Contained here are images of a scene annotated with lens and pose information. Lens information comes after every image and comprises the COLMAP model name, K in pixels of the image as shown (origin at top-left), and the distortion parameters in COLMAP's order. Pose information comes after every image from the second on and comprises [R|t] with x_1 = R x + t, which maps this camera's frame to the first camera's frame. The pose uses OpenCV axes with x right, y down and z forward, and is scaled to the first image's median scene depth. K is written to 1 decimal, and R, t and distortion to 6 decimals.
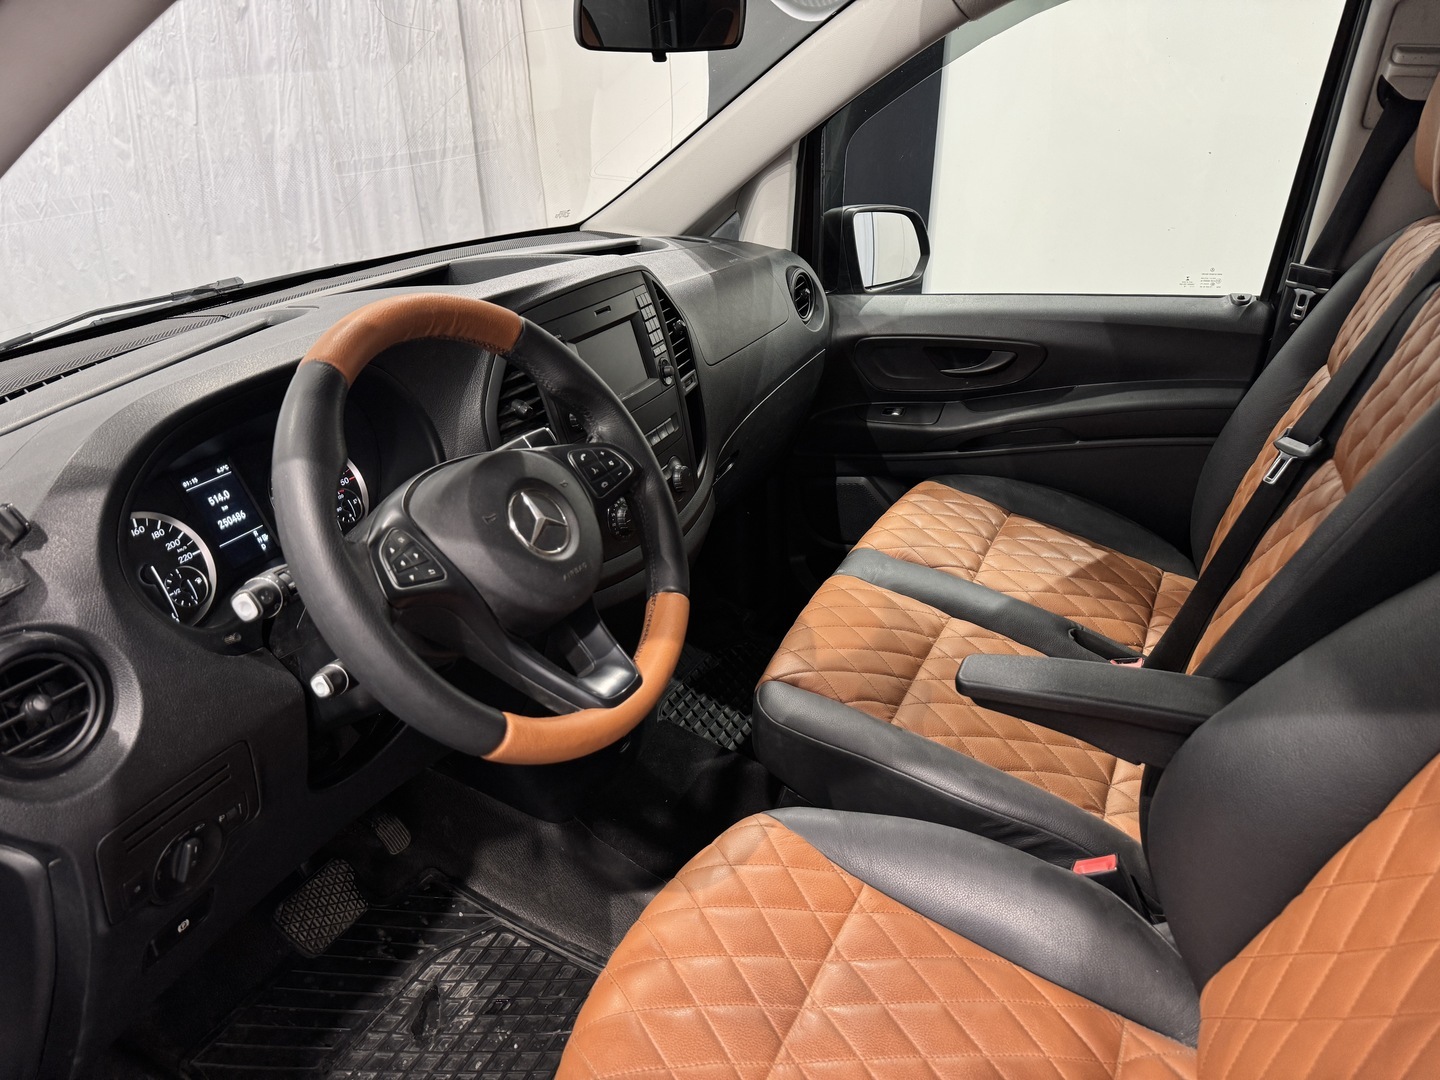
lens RADIAL K [[1053.5, 0, 724.5], [0, 1053.5, 559.6], [0, 0, 1]] dist [-0.011830, -0.007443]
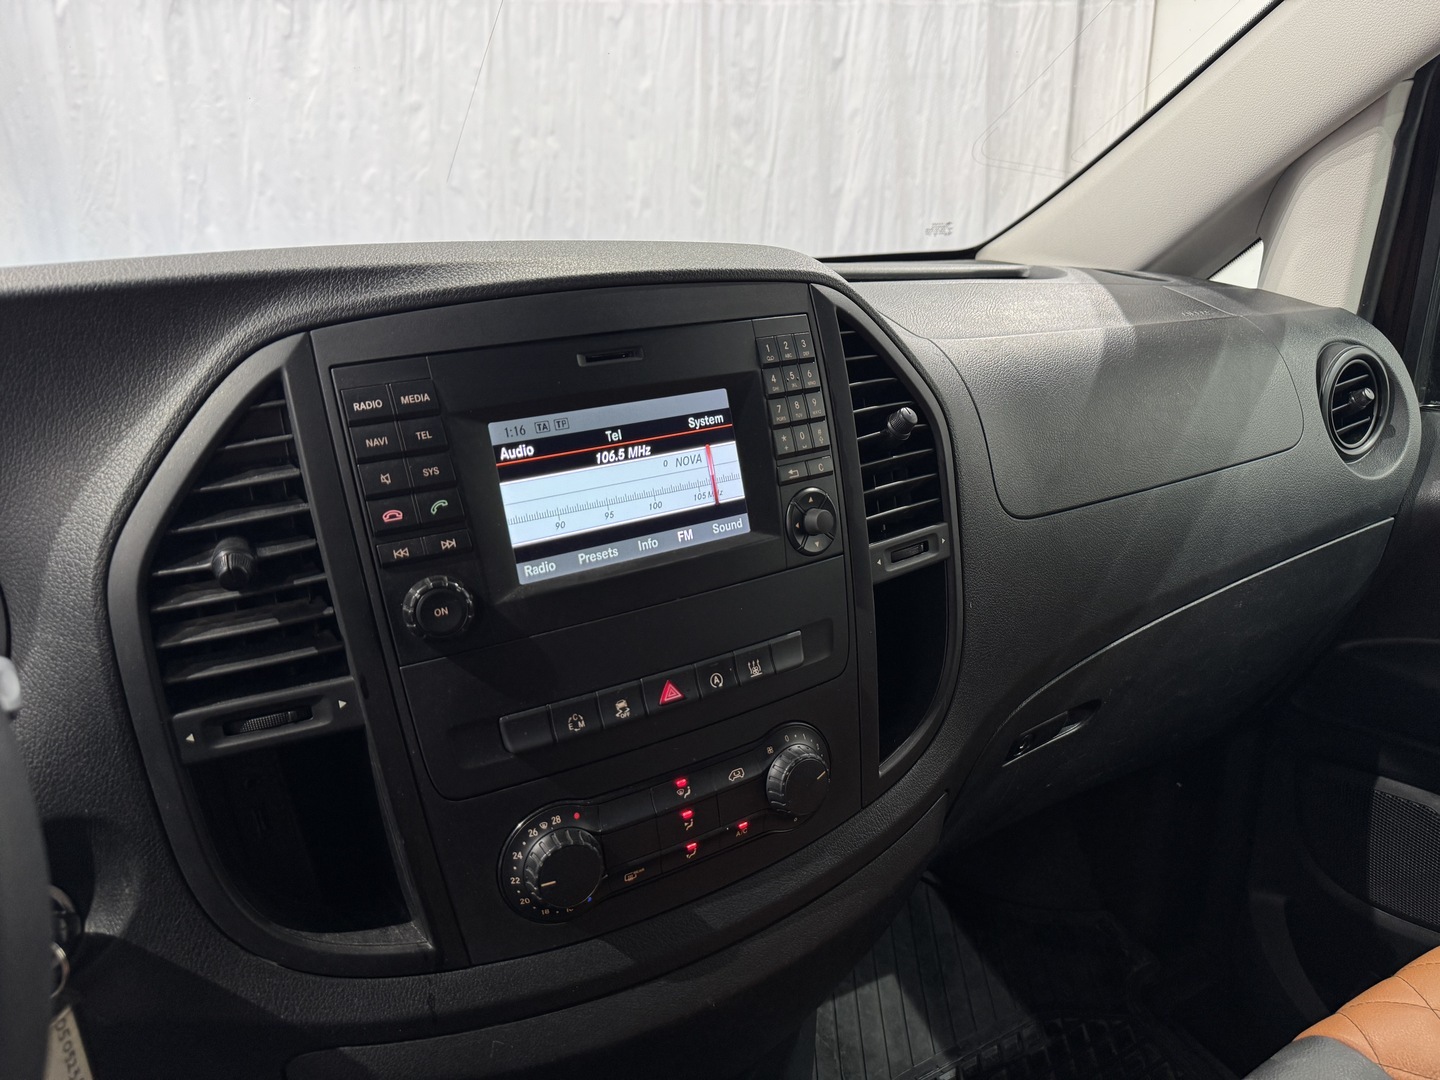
lens RADIAL K [[1075.3, 0, 720.0], [0, 1075.3, 540.0], [0, 0, 1]] dist [0.011578, -0.001327]
pose [[0.841366, 0.180957, -0.509273, 0.086386], [-0.229696, 0.972673, -0.033865, -0.099313], [0.489228, 0.145471, 0.859939, 0.413878]]
